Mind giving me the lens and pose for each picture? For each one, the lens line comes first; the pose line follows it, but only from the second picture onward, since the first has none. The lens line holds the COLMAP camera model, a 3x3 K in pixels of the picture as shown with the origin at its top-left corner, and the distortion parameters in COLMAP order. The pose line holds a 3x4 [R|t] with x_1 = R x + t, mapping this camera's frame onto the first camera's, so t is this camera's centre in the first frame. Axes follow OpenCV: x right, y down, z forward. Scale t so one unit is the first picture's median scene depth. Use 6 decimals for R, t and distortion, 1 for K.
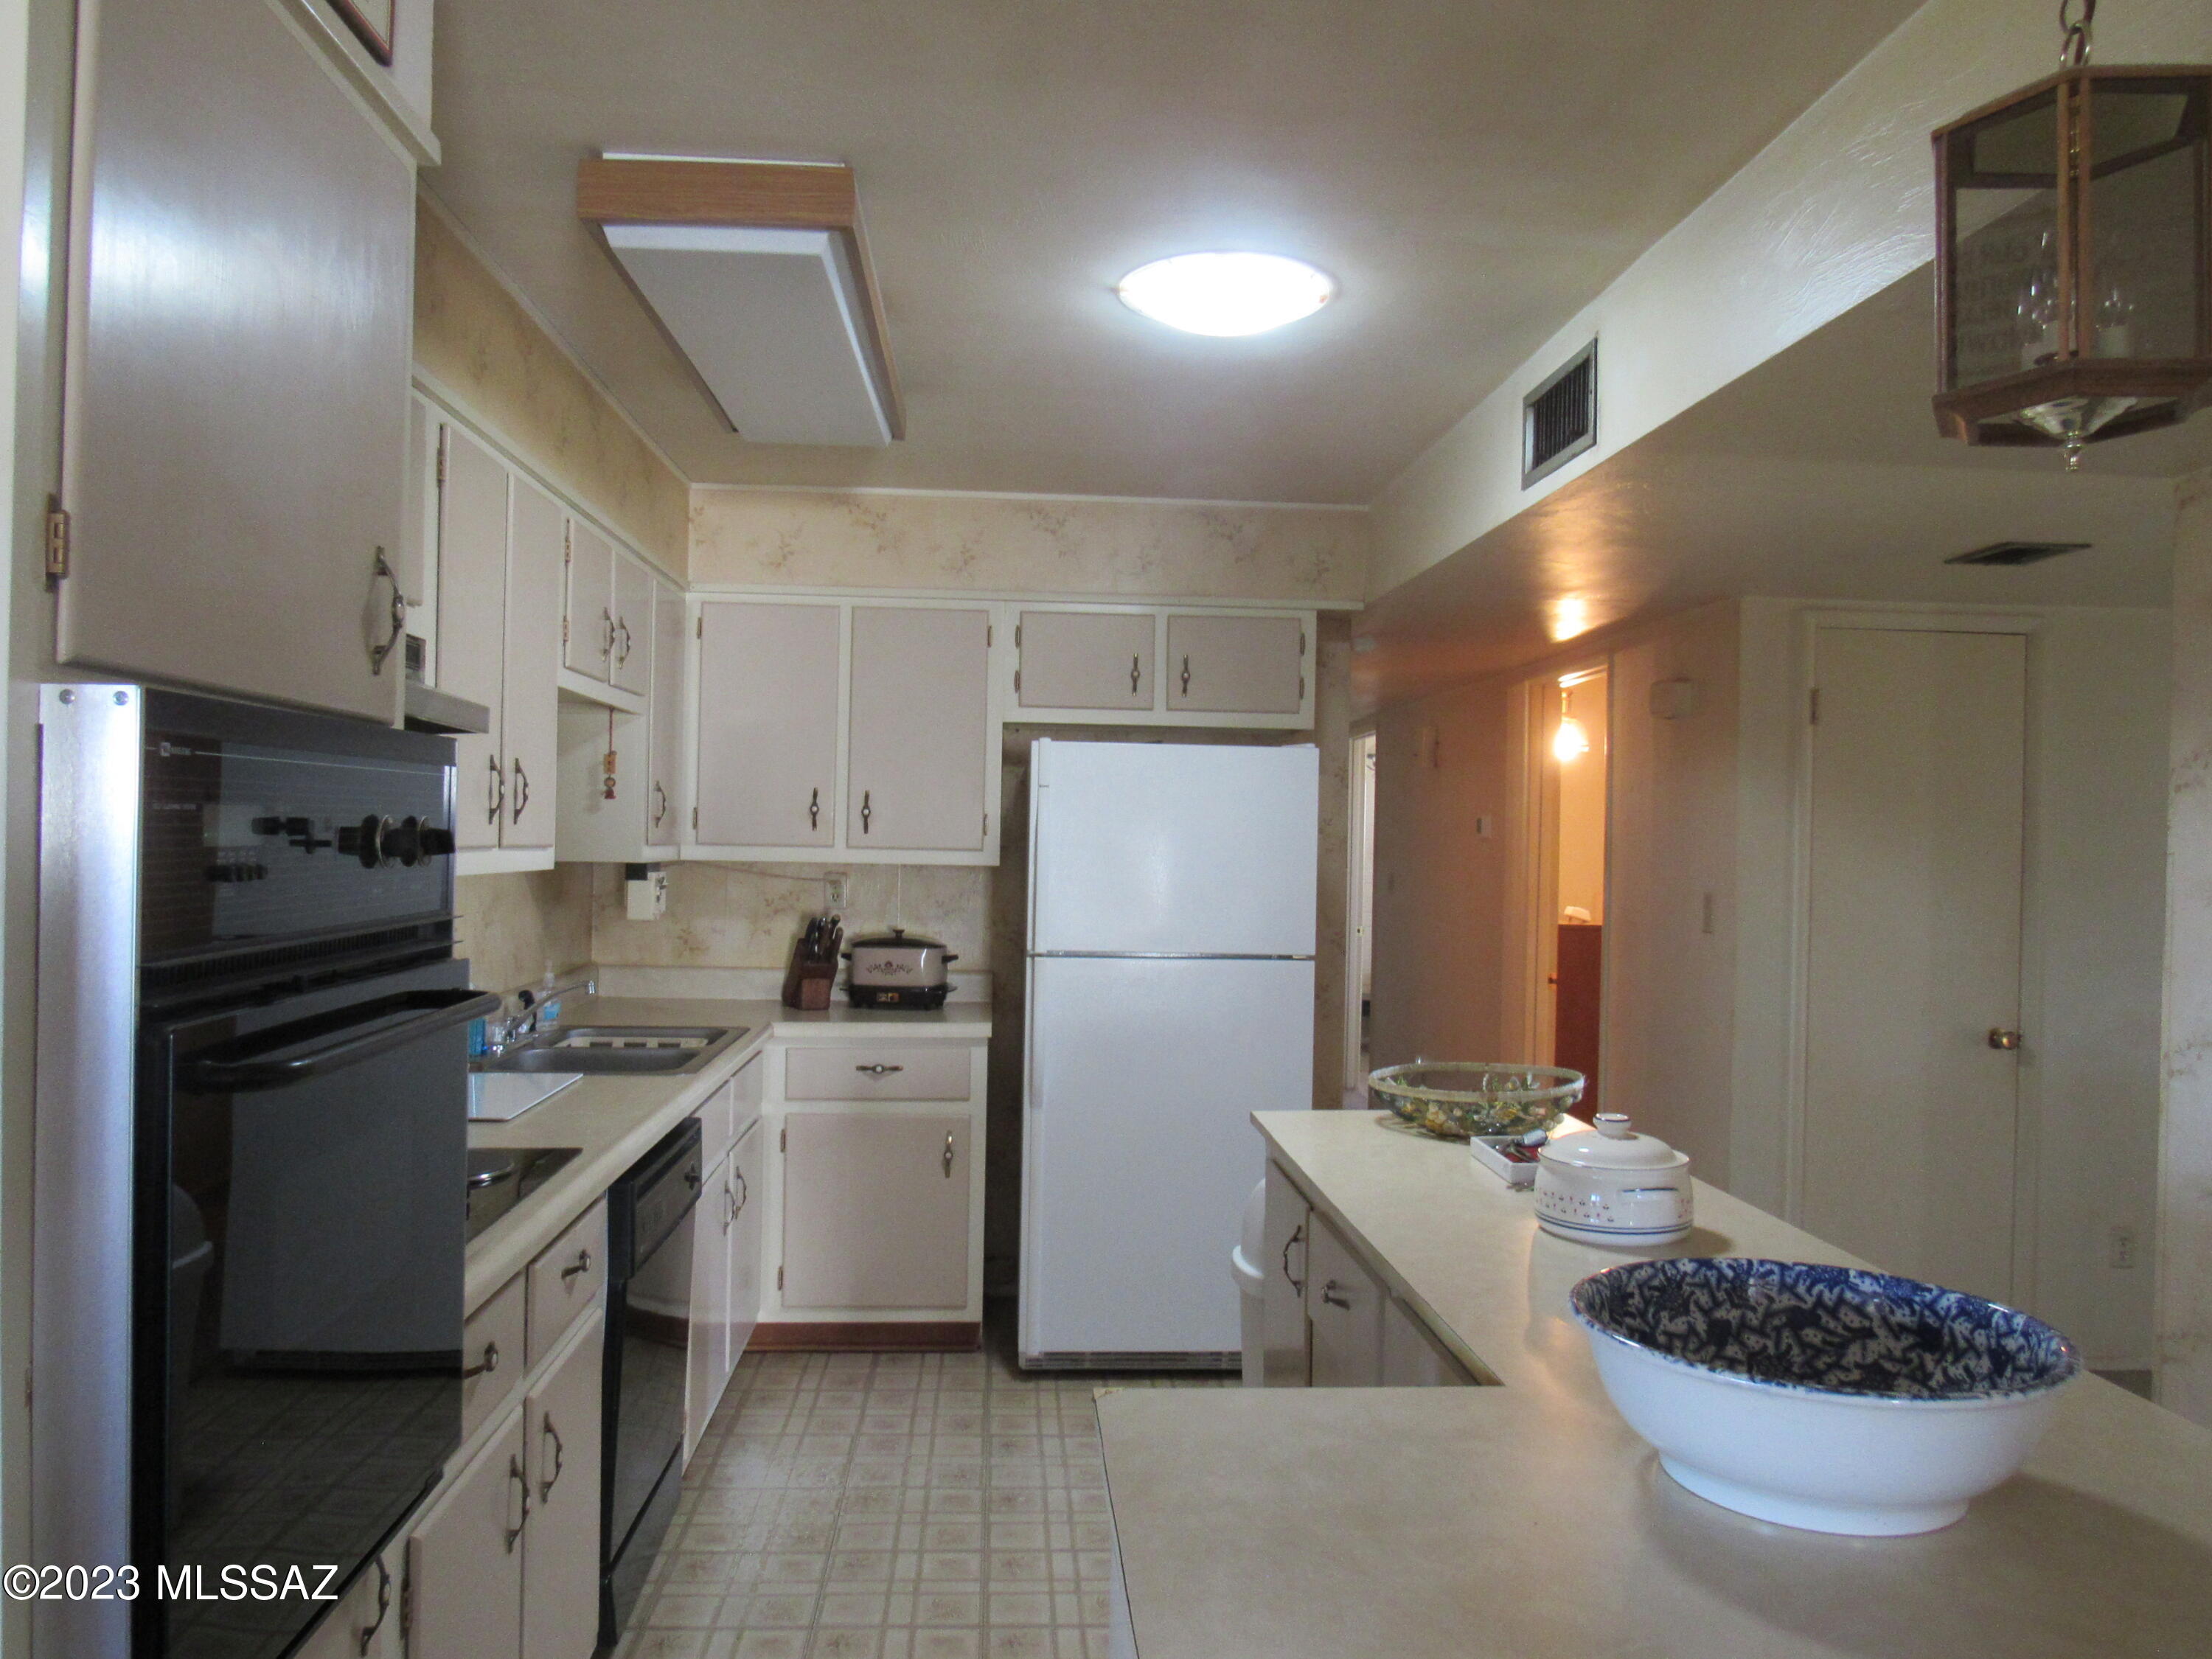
lens RADIAL K [[1594.0, 0, 1116.8], [0, 1594.0, 829.4], [0, 0, 1]] dist [-0.005980, -0.049630]
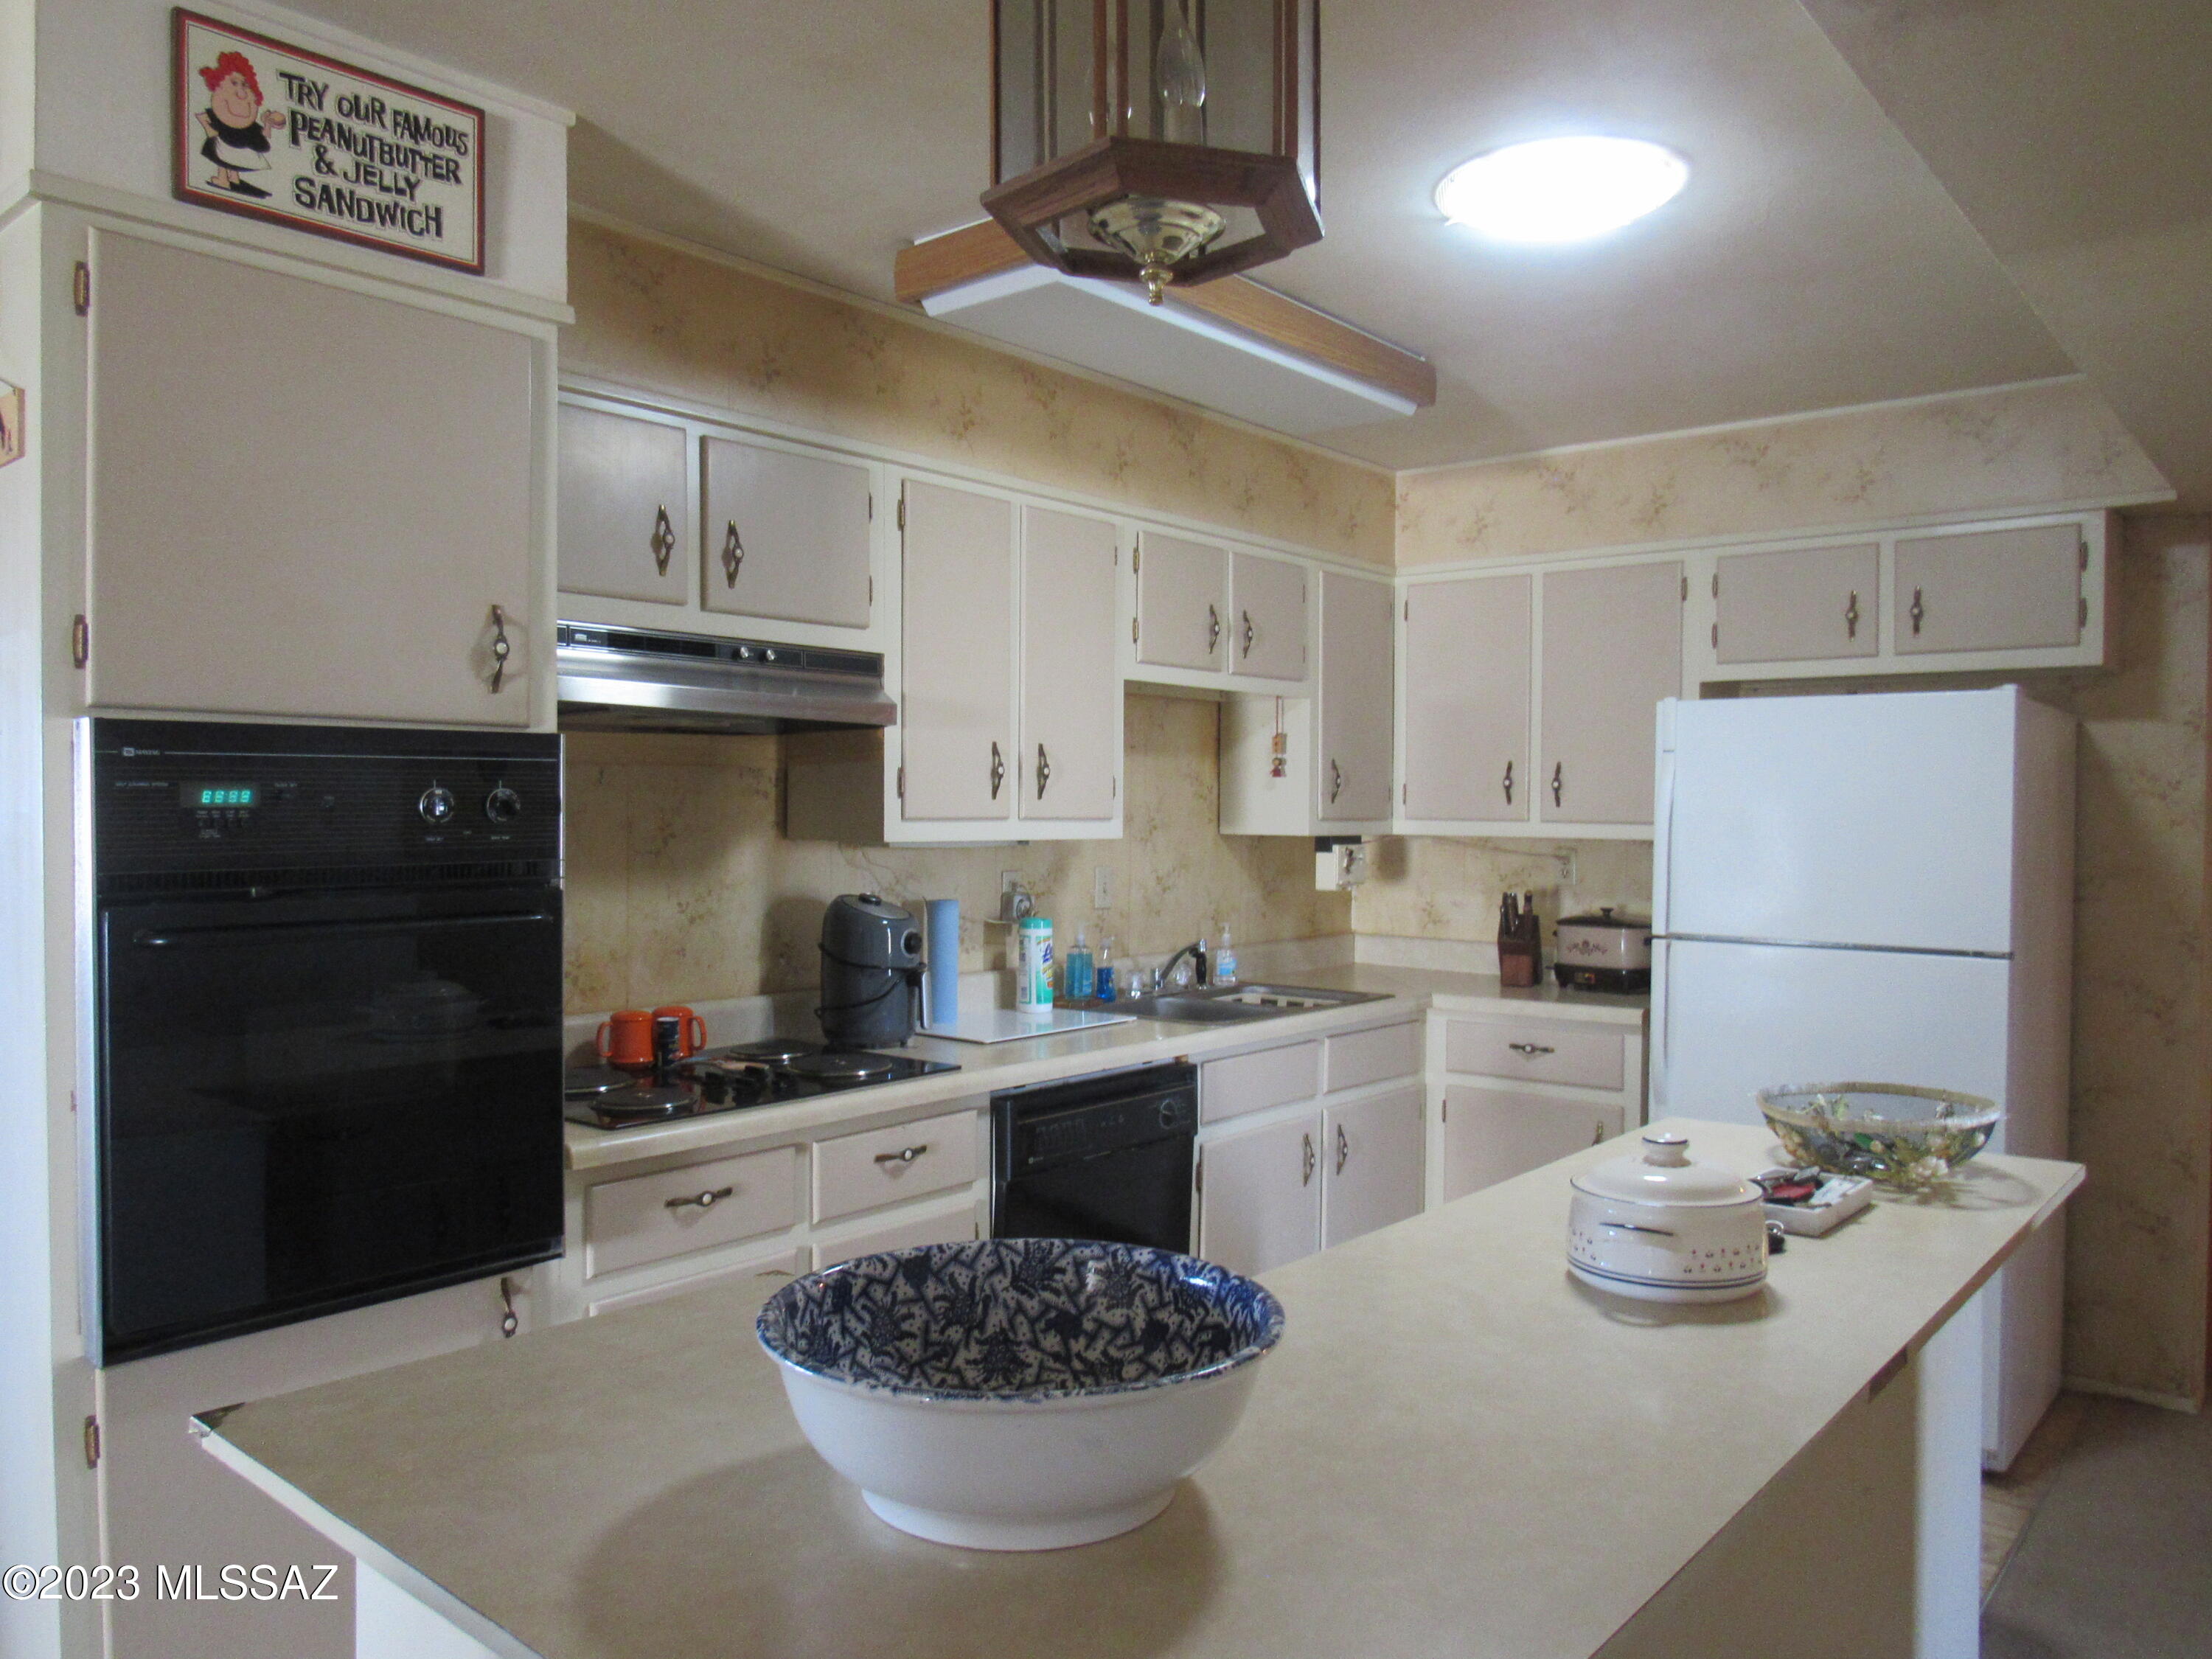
lens RADIAL K [[1610.6, 0, 1109.4], [0, 1610.6, 838.5], [0, 0, 1]] dist [-0.008491, -0.000212]
pose [[0.725597, -0.000113, -0.688119, 0.317985], [0.010113, 0.999894, 0.010499, 0.008680], [0.688045, -0.014577, 0.725521, 0.105442]]
